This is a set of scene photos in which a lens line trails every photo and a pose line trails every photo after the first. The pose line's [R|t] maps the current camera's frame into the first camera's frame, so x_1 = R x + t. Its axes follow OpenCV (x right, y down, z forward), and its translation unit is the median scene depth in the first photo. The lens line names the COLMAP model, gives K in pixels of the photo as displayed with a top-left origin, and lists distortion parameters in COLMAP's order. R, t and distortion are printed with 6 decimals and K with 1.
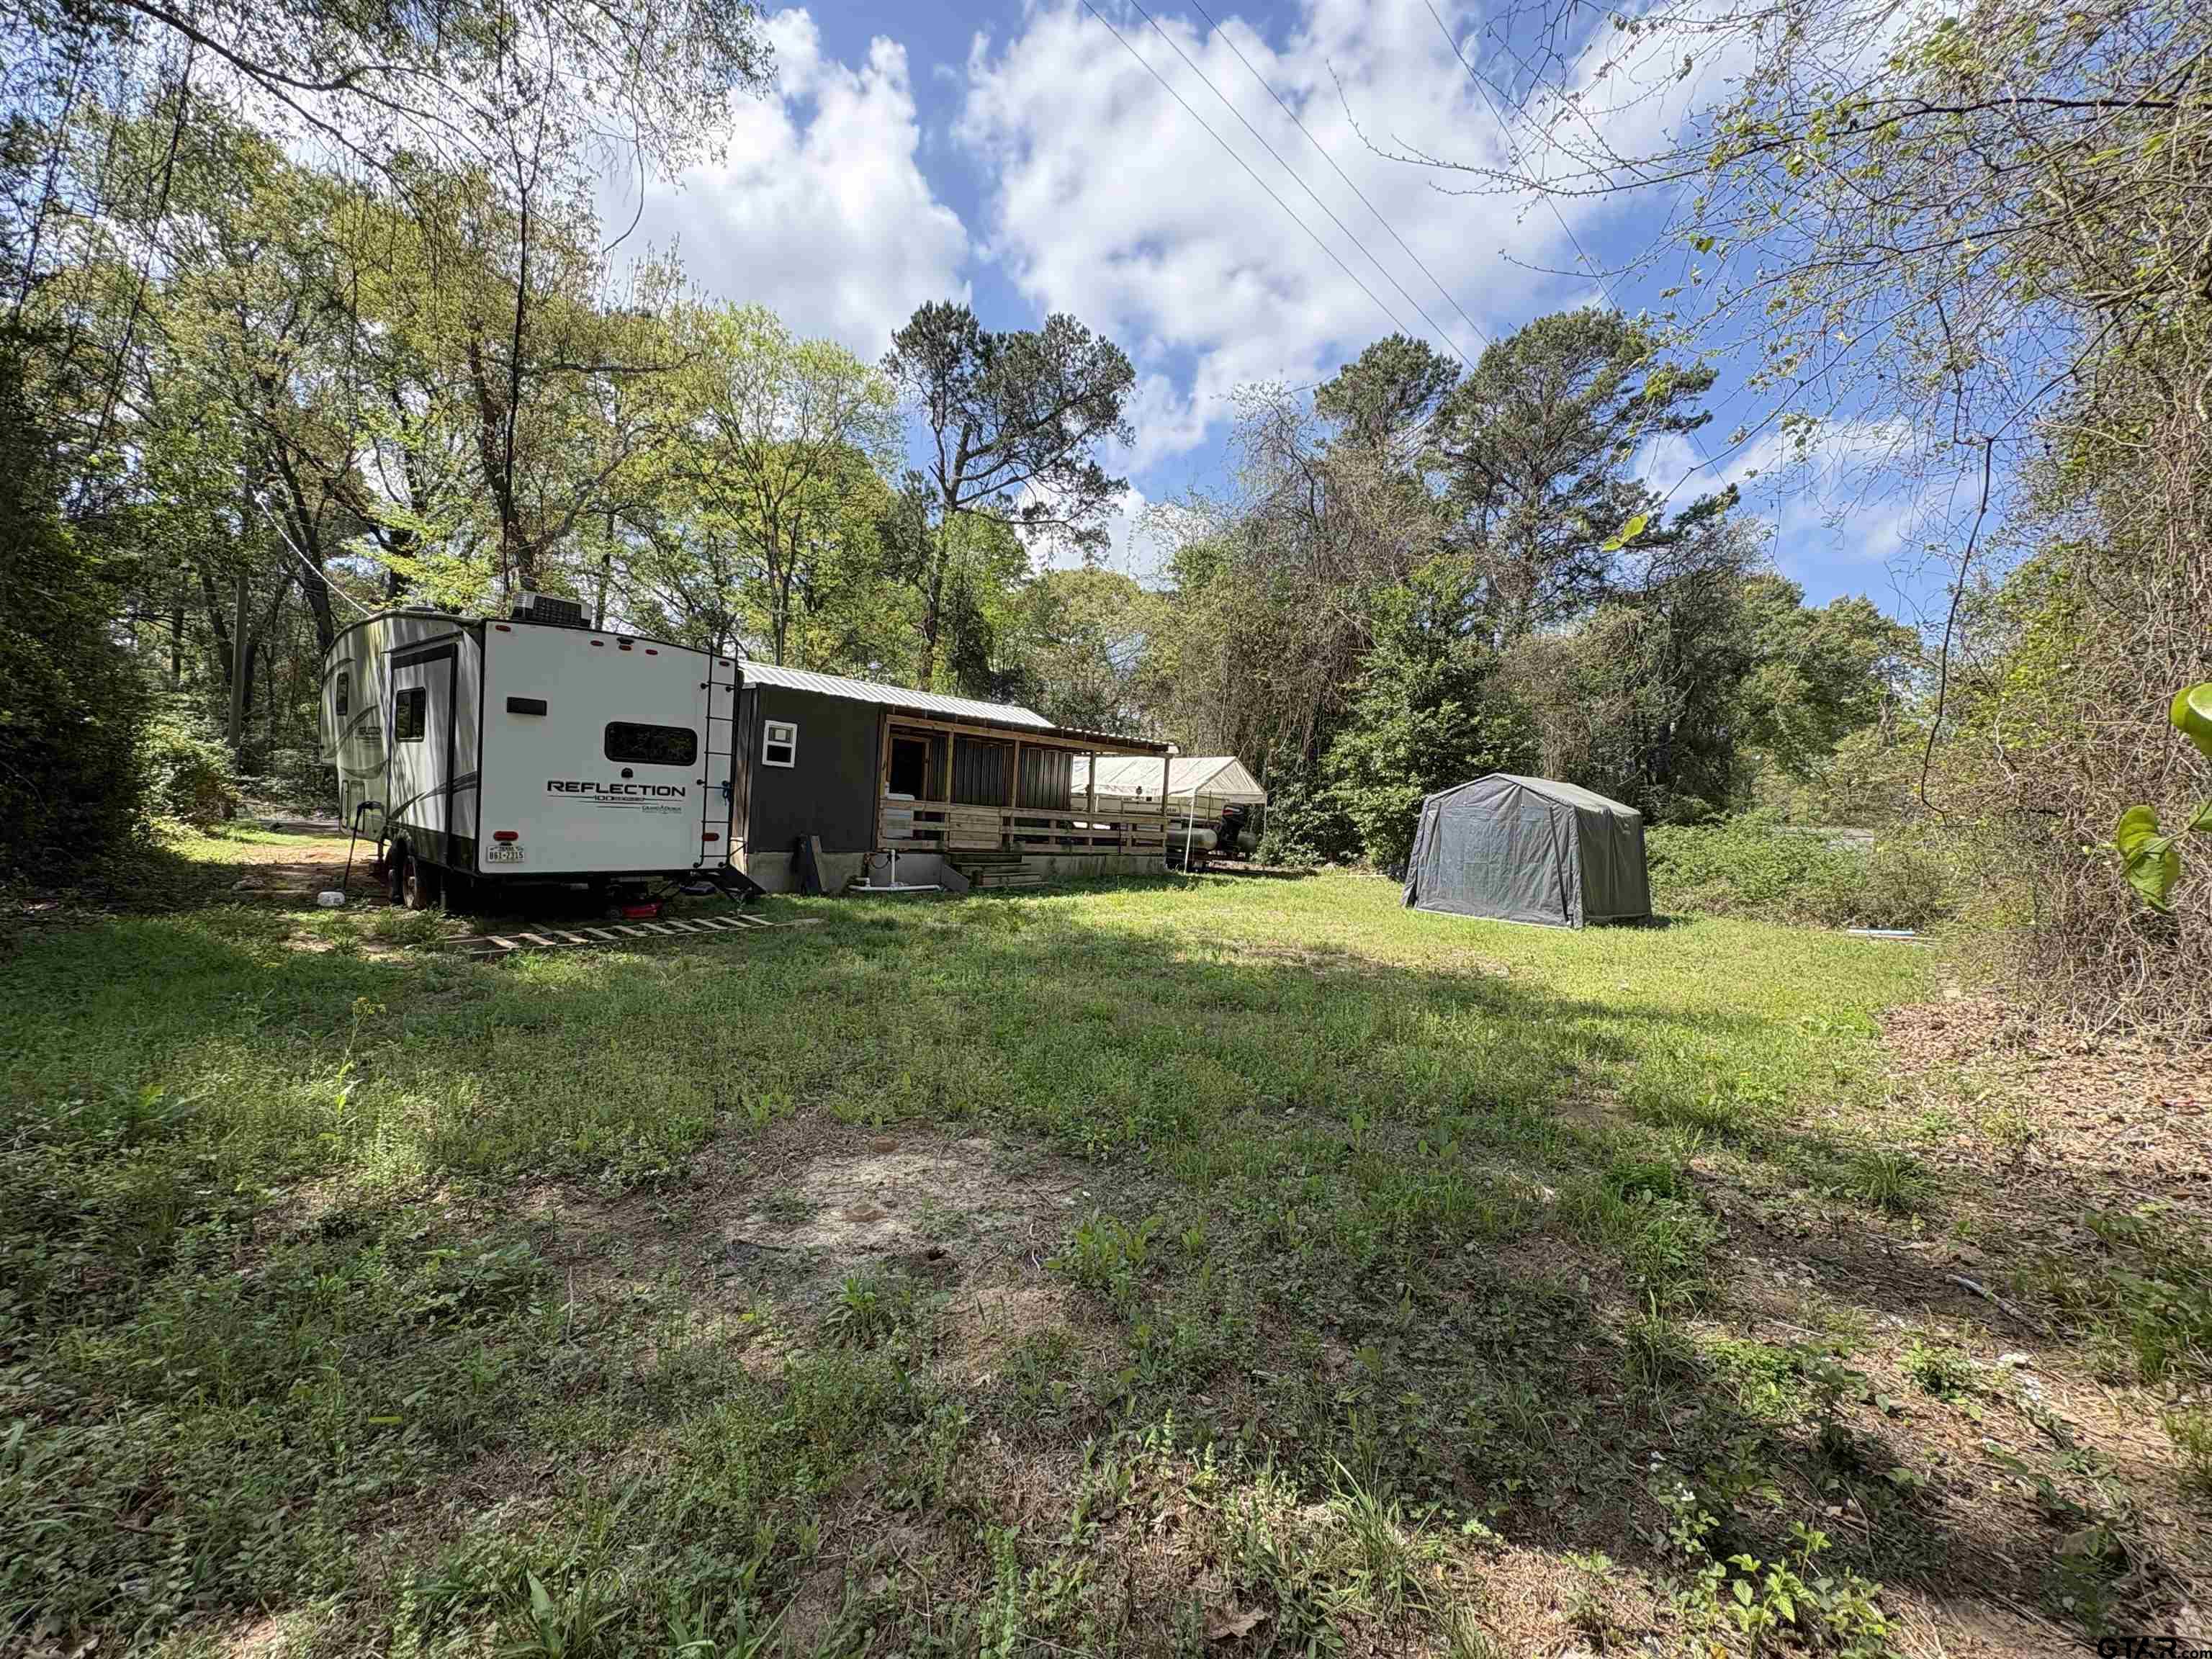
lens RADIAL K [[892.6, 0, 1105.1], [0, 892.6, 829.6], [0, 0, 1]] dist [0.000179, 0.000028]
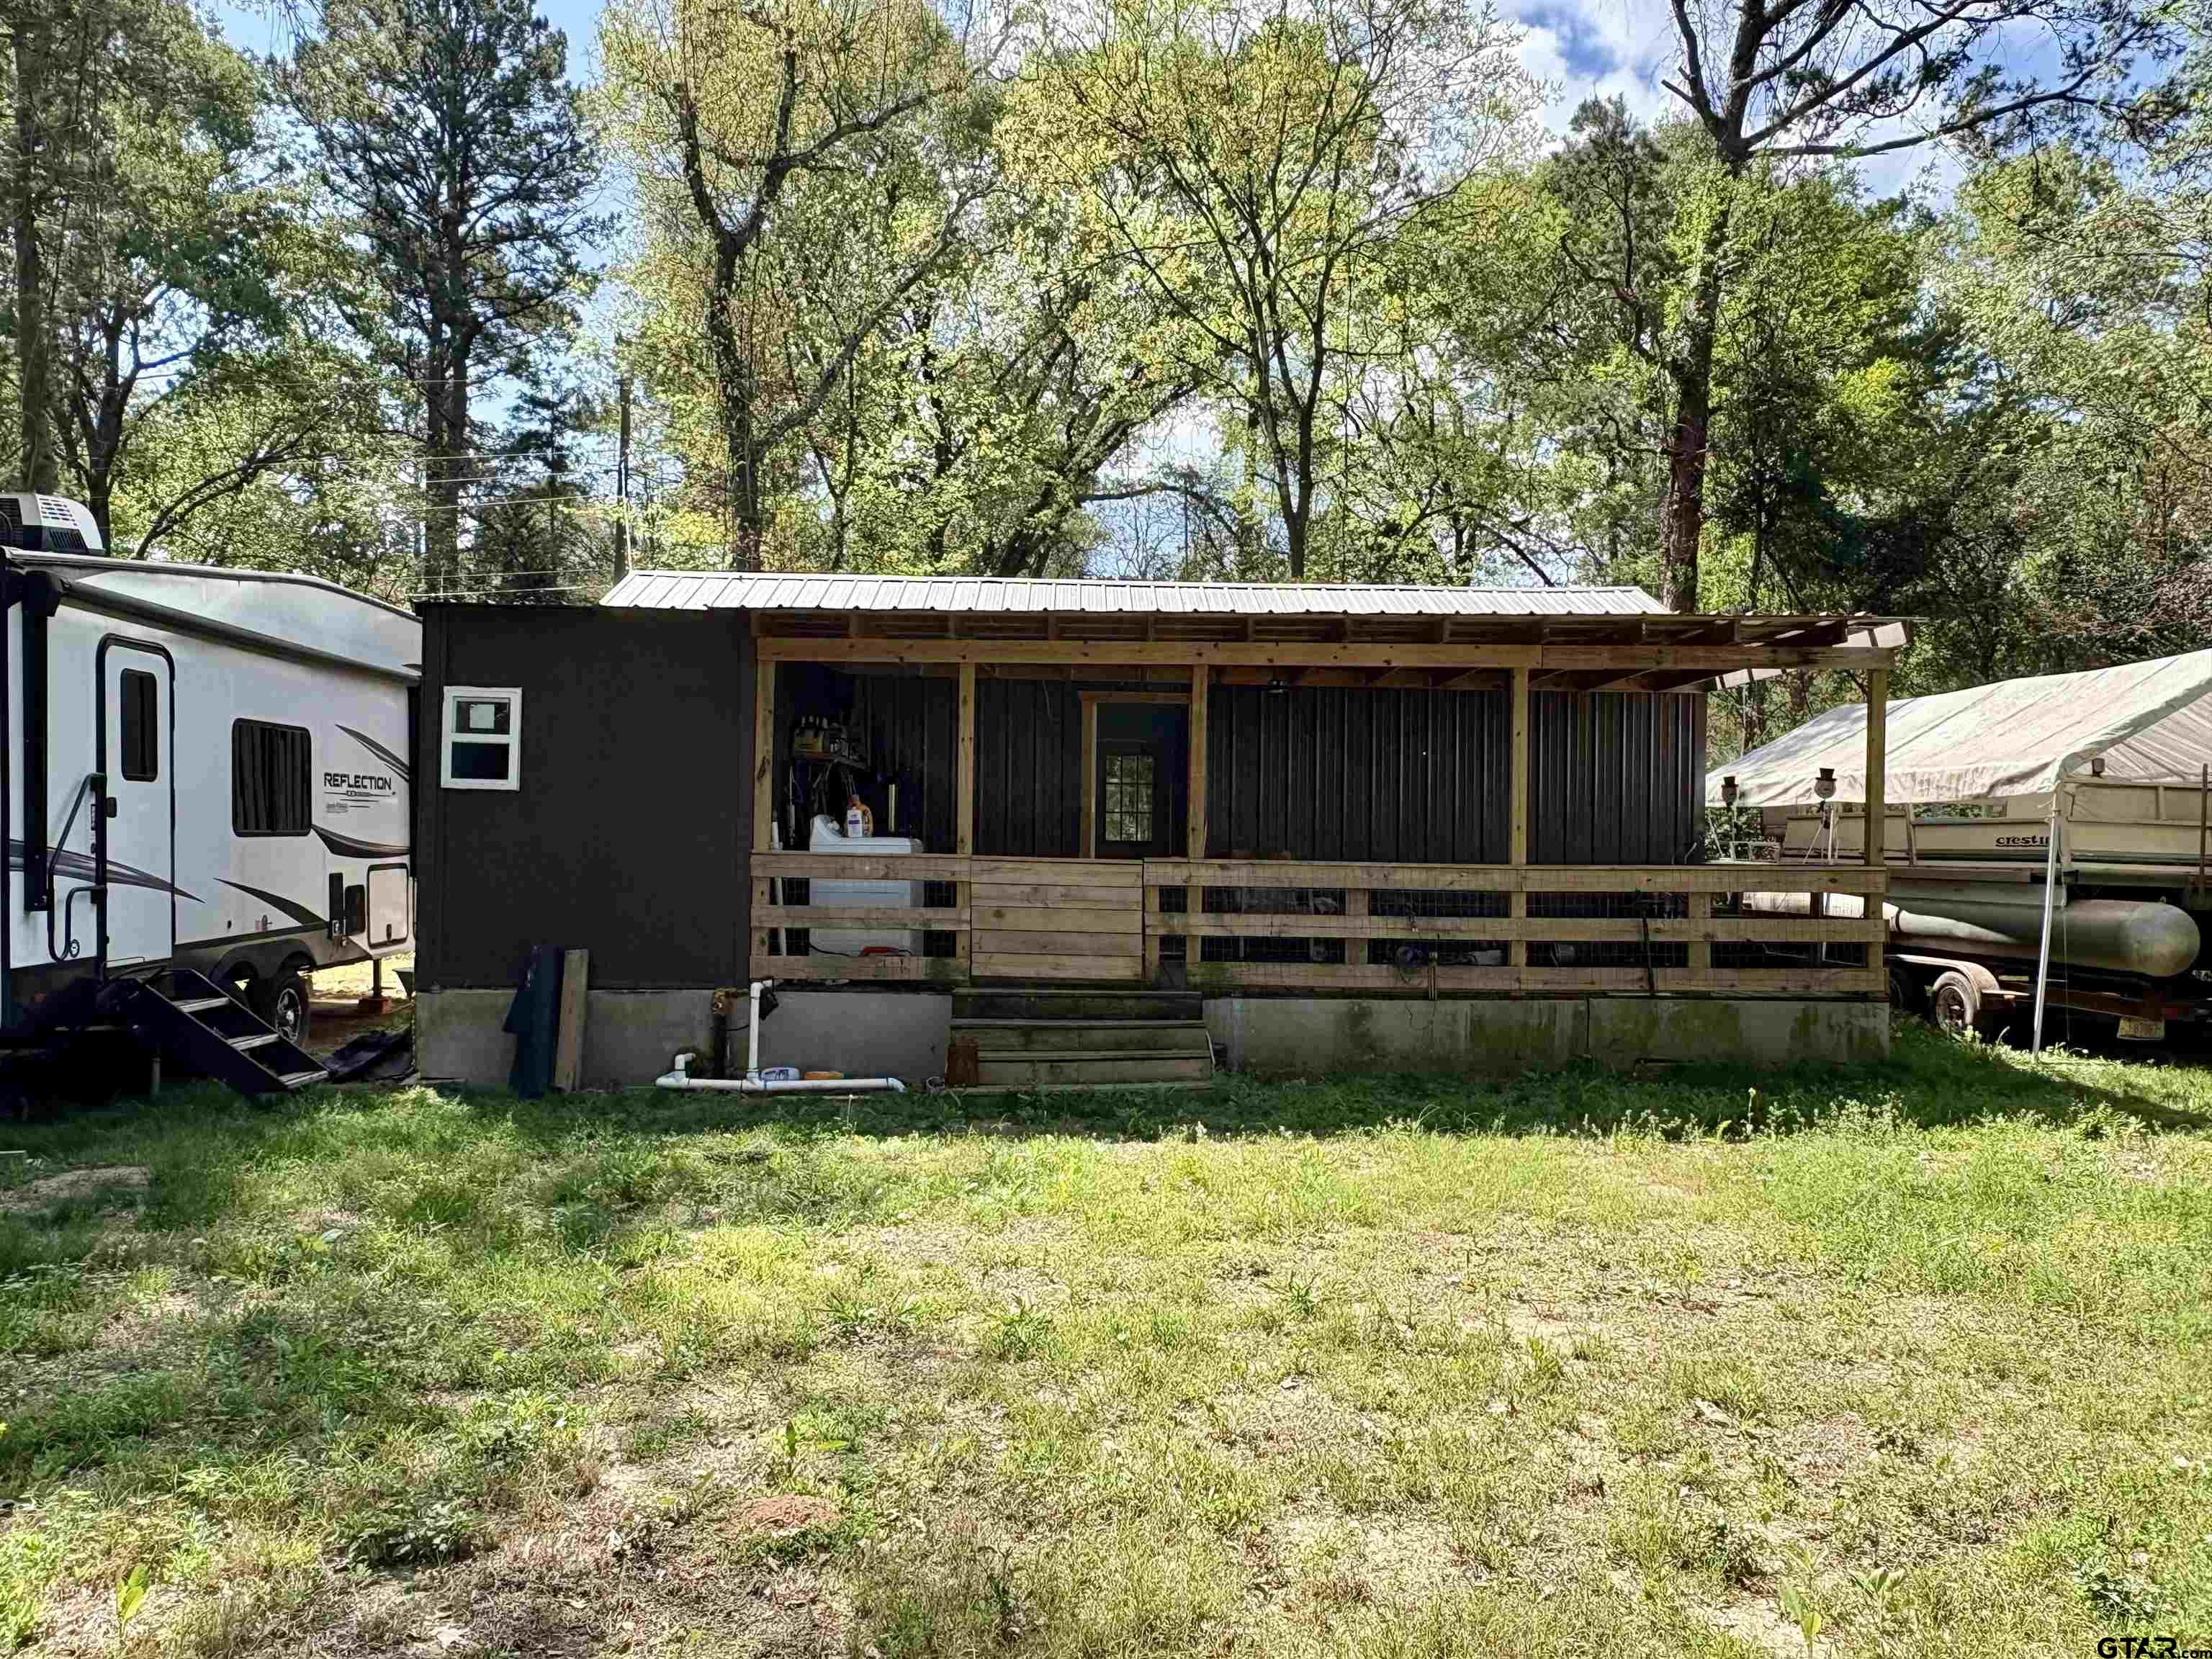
lens RADIAL K [[1618.2, 0, 1102.0], [0, 1618.2, 834.0], [0, 0, 1]] dist [-0.006220, 0.000339]
pose [[0.707130, -0.051321, -0.705219, 0.322253], [0.020416, 0.998429, -0.052187, -0.002573], [0.706789, 0.022505, 0.707067, 0.543837]]
